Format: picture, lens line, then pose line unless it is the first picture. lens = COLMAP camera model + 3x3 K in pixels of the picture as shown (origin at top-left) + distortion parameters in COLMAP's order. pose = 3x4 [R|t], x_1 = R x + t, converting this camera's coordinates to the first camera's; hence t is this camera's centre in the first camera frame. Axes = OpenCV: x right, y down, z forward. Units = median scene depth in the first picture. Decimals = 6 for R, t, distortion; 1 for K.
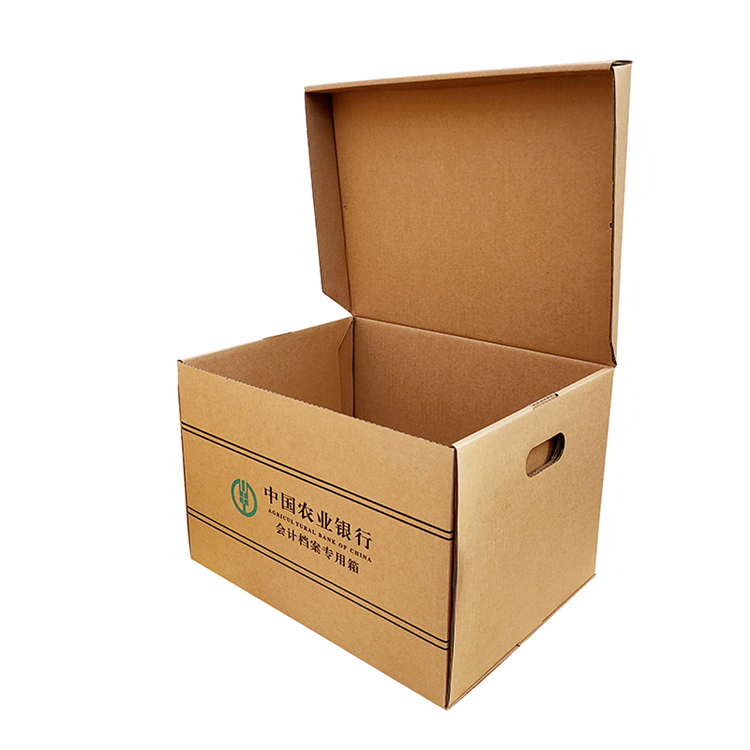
lens RADIAL K [[753.6, 0, 347.9], [0, 753.6, 374.1], [0, 0, 1]] dist [0.043120, 0.012997]
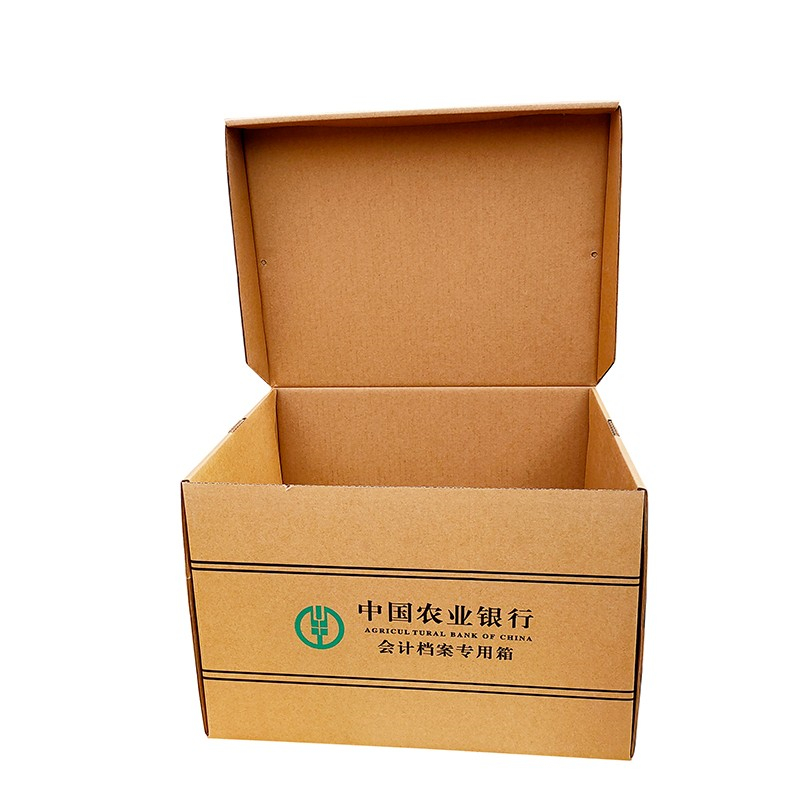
lens RADIAL K [[803.8, 0, 371.1], [0, 803.8, 399.0], [0, 0, 1]] dist [0.043120, 0.012997]
pose [[0.811333, -0.184559, 0.554686, -0.548471], [0.201184, 0.979047, 0.031485, -0.093958], [-0.548875, 0.086049, 0.831464, 0.246666]]
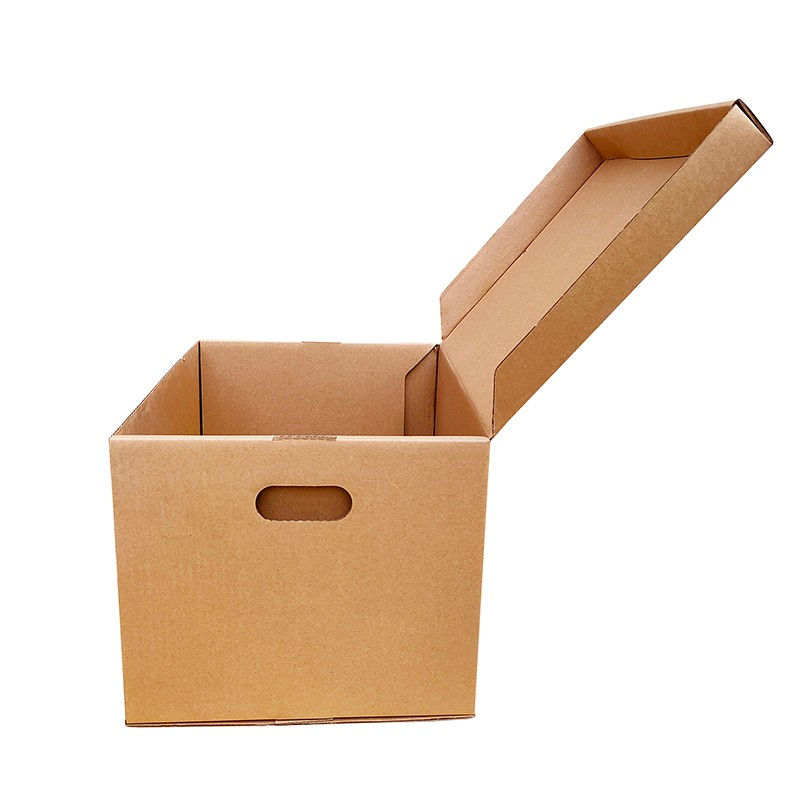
lens RADIAL K [[803.8, 0, 371.1], [0, 803.8, 399.0], [0, 0, 1]] dist [0.043120, 0.012997]
pose [[0.719108, 0.205840, -0.663713, 0.805885], [-0.230214, 0.971753, 0.051945, -0.060187], [0.655657, 0.115442, 0.746182, 0.356343]]
